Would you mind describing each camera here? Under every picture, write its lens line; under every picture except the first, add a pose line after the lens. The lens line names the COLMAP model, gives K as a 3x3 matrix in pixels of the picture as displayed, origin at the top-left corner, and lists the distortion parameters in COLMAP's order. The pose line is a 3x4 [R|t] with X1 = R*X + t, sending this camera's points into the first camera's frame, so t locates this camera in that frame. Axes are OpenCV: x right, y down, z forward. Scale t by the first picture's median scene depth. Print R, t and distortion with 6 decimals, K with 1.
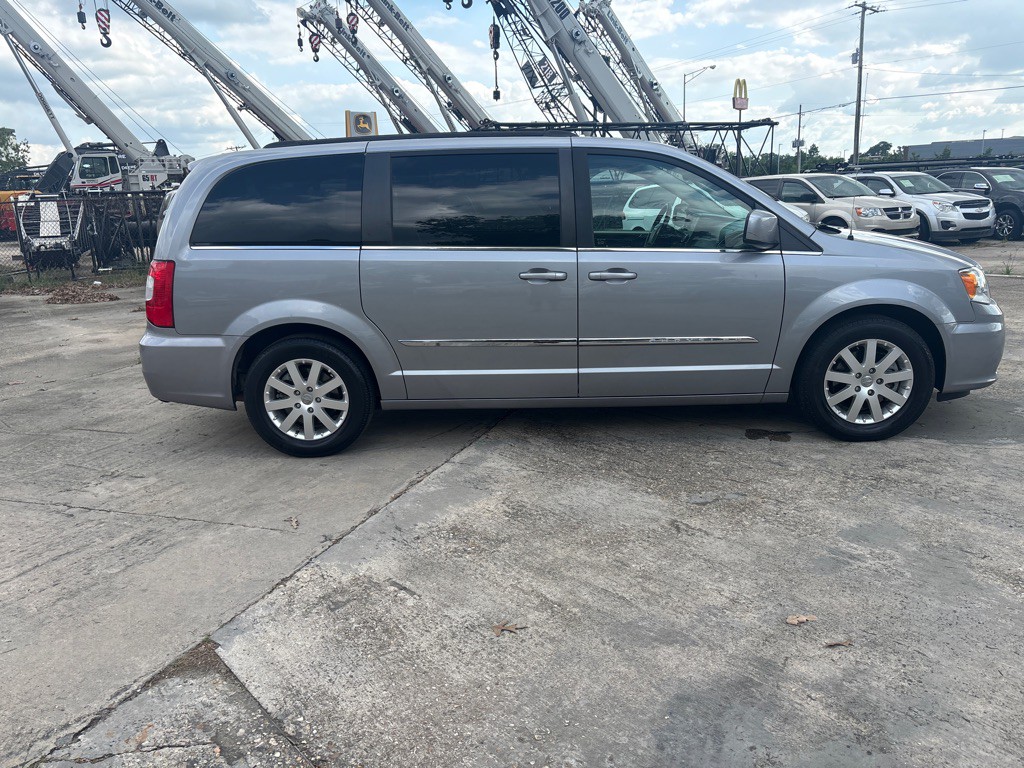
lens RADIAL K [[797.2, 0, 513.4], [0, 797.2, 359.9], [0, 0, 1]] dist [0.056154, -0.071346]
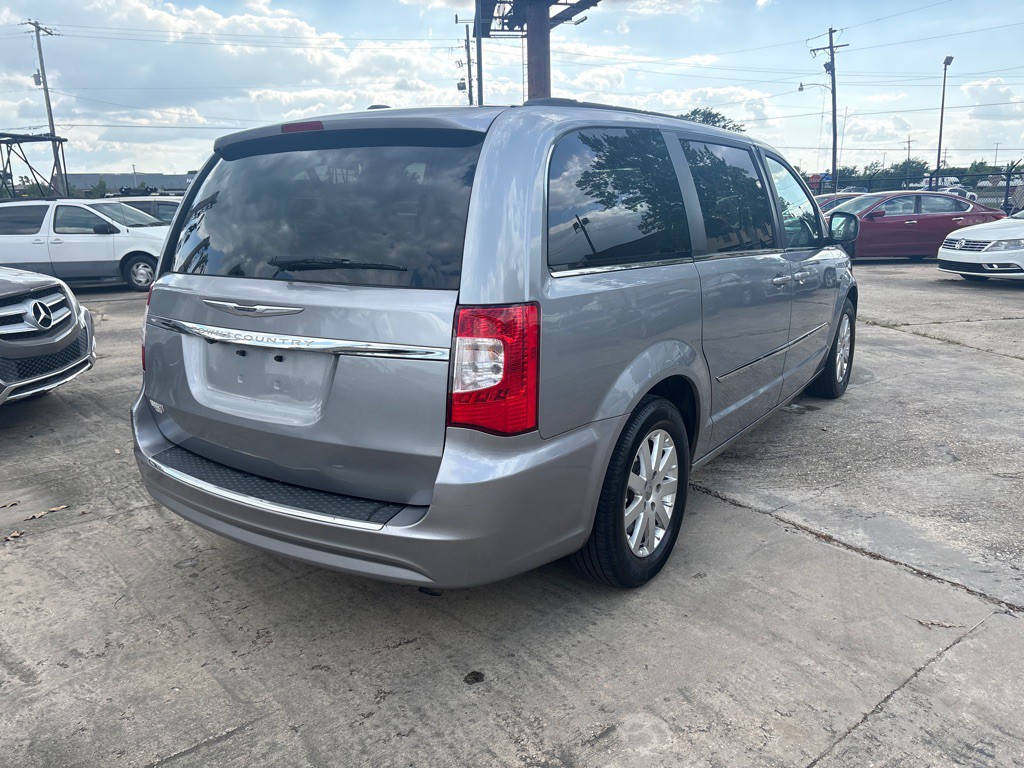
lens RADIAL K [[776.5, 0, 517.6], [0, 776.5, 358.9], [0, 0, 1]] dist [0.002259, -0.002524]
pose [[0.530138, -0.146597, 0.835143, -0.882215], [0.173758, 0.982821, 0.062220, -0.125266], [-0.829917, 0.112127, 0.546503, 0.770192]]
